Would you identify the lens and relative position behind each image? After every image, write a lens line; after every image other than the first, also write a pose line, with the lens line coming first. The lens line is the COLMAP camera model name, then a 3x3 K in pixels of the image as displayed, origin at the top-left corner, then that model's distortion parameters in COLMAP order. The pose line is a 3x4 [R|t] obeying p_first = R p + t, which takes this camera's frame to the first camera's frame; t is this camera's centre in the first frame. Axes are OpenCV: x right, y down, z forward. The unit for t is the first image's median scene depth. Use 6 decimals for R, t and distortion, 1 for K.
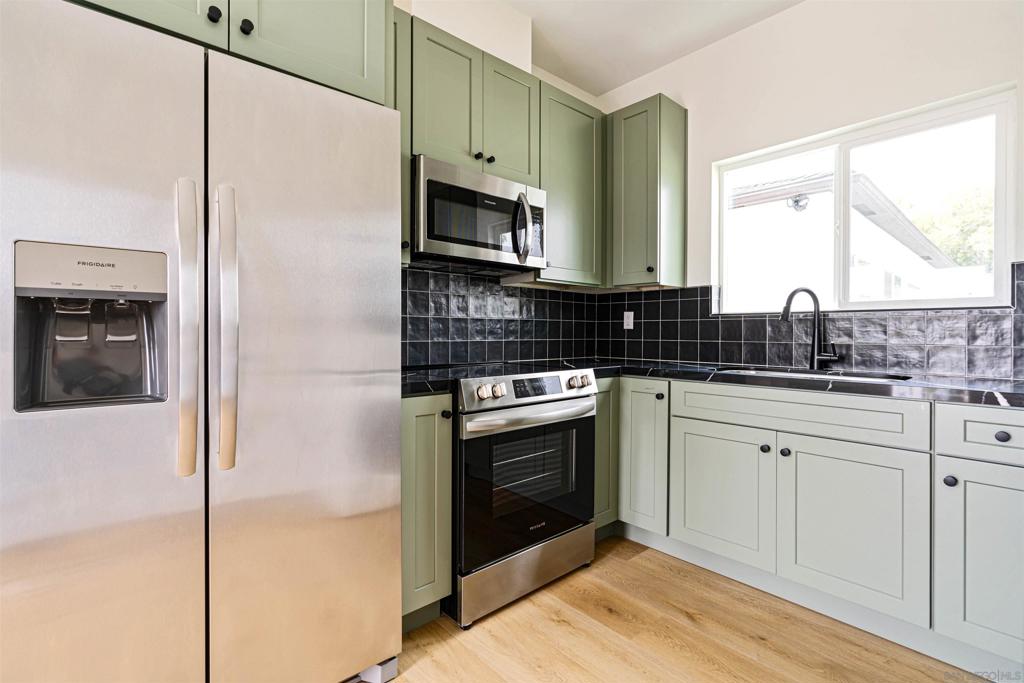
lens RADIAL K [[464.2, 0, 507.7], [0, 464.2, 332.8], [0, 0, 1]] dist [0.000488, 0.001426]
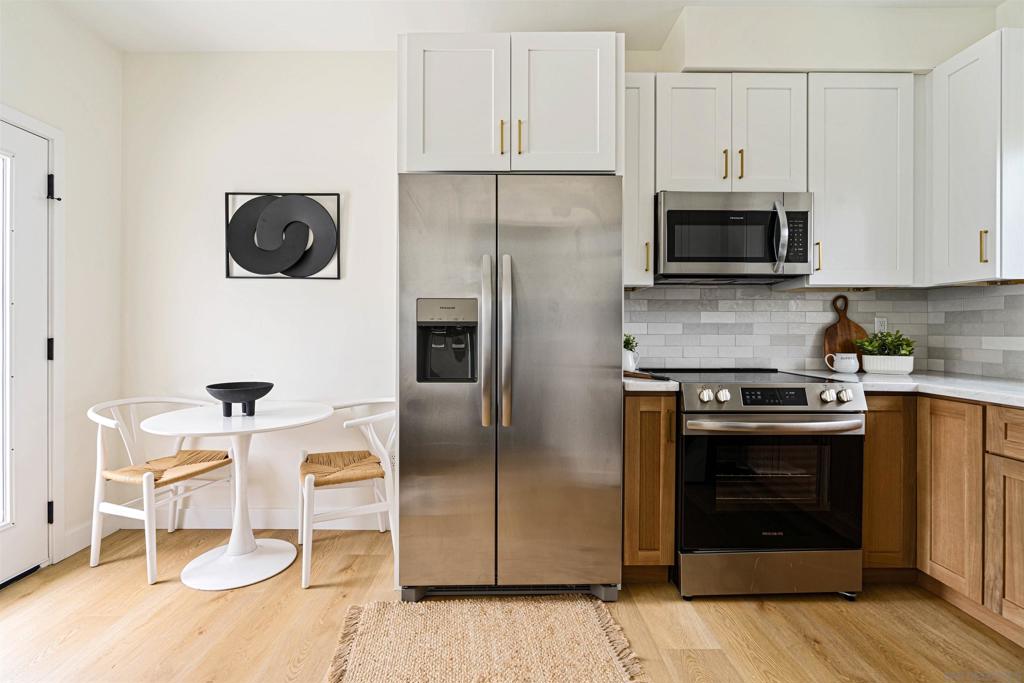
lens RADIAL K [[464.2, 0, 508.6], [0, 464.2, 334.6], [0, 0, 1]] dist [0.000488, 0.001426]
pose [[0.756618, 0.000777, -0.653857, 0.294646], [-0.001166, 0.999999, -0.000162, -0.018921], [0.653856, 0.000885, 0.756618, -0.149515]]
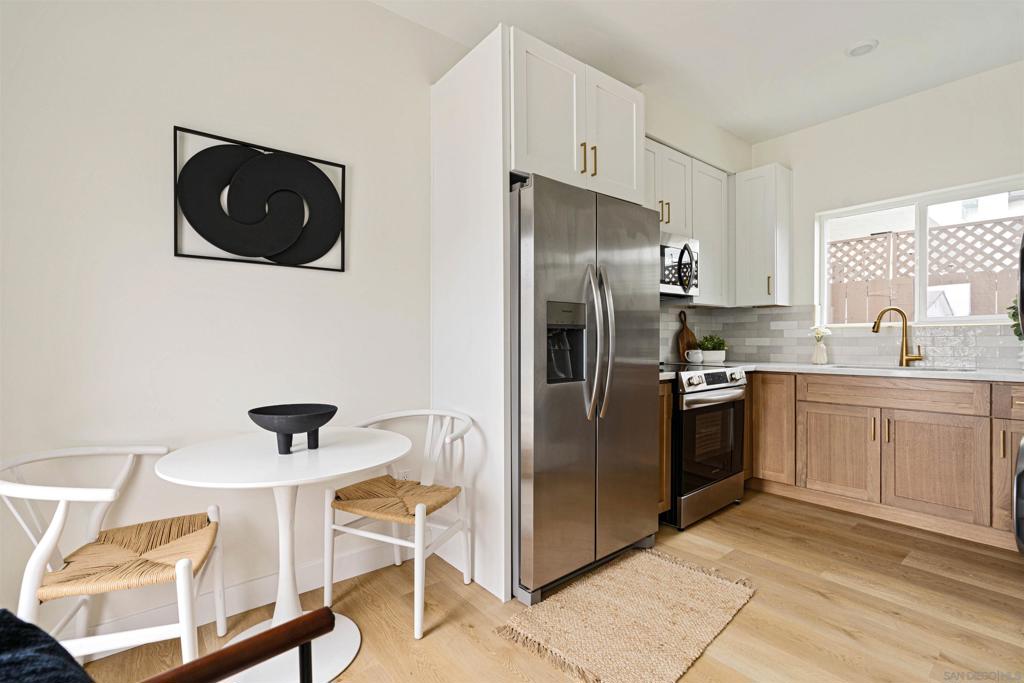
lens RADIAL K [[464.2, 0, 510.3], [0, 464.2, 348.2], [0, 0, 1]] dist [0.000488, 0.001426]
pose [[0.998964, -0.011450, -0.044045, -0.540065], [0.012034, 0.999843, 0.013022, -0.009120], [0.043889, -0.013538, 0.998945, -0.536113]]
